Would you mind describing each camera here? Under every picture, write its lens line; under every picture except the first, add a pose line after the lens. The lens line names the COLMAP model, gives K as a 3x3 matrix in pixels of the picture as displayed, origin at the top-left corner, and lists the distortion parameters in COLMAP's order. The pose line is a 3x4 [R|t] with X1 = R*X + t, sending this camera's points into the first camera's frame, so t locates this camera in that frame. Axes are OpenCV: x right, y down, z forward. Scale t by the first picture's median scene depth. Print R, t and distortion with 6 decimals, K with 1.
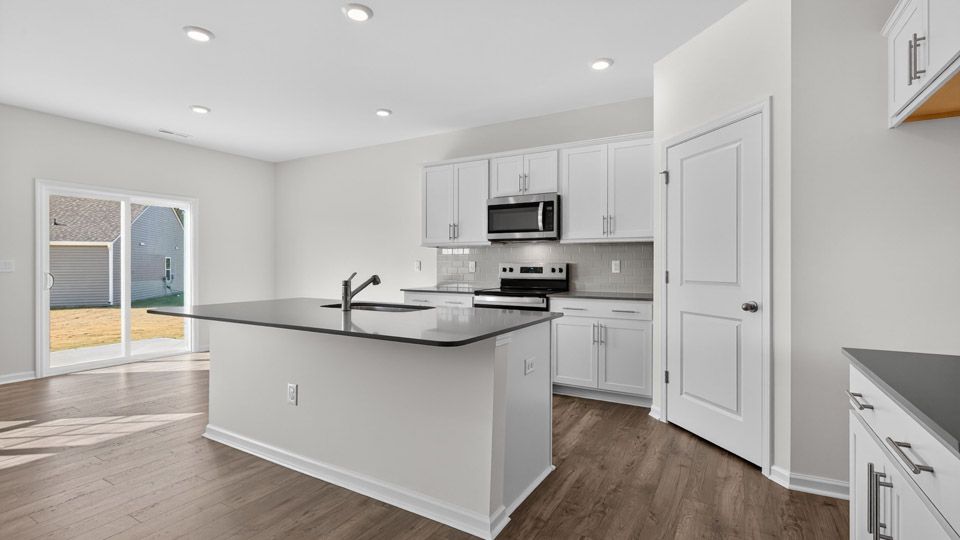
lens RADIAL K [[436.7, 0, 485.7], [0, 436.7, 267.1], [0, 0, 1]] dist [0.003313, 0.000267]
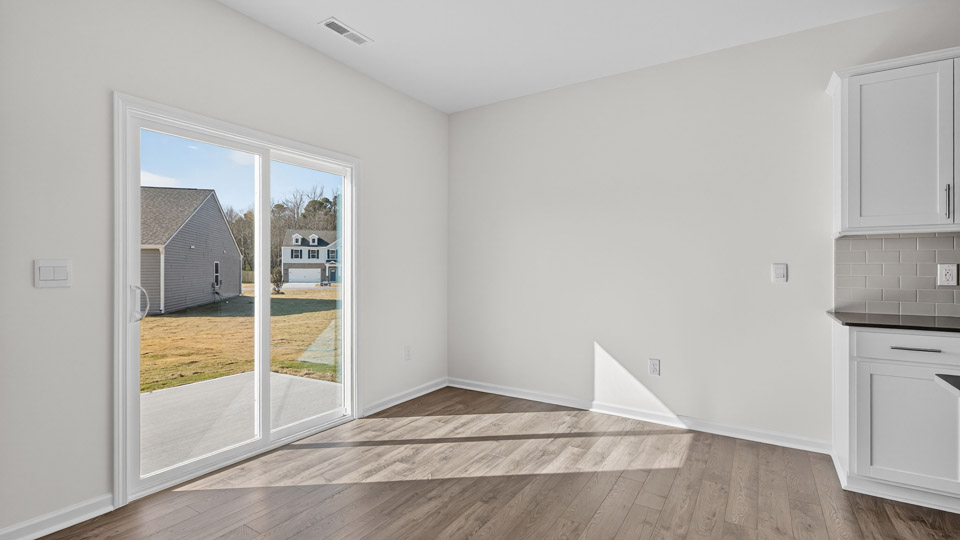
lens RADIAL K [[429.8, 0, 489.0], [0, 429.8, 271.3], [0, 0, 1]] dist [-0.003193, -0.000253]
pose [[0.999270, -0.003453, -0.038045, -0.194150], [0.003547, 0.999991, 0.002406, -0.002713], [0.038036, -0.002539, 0.999273, 0.177514]]
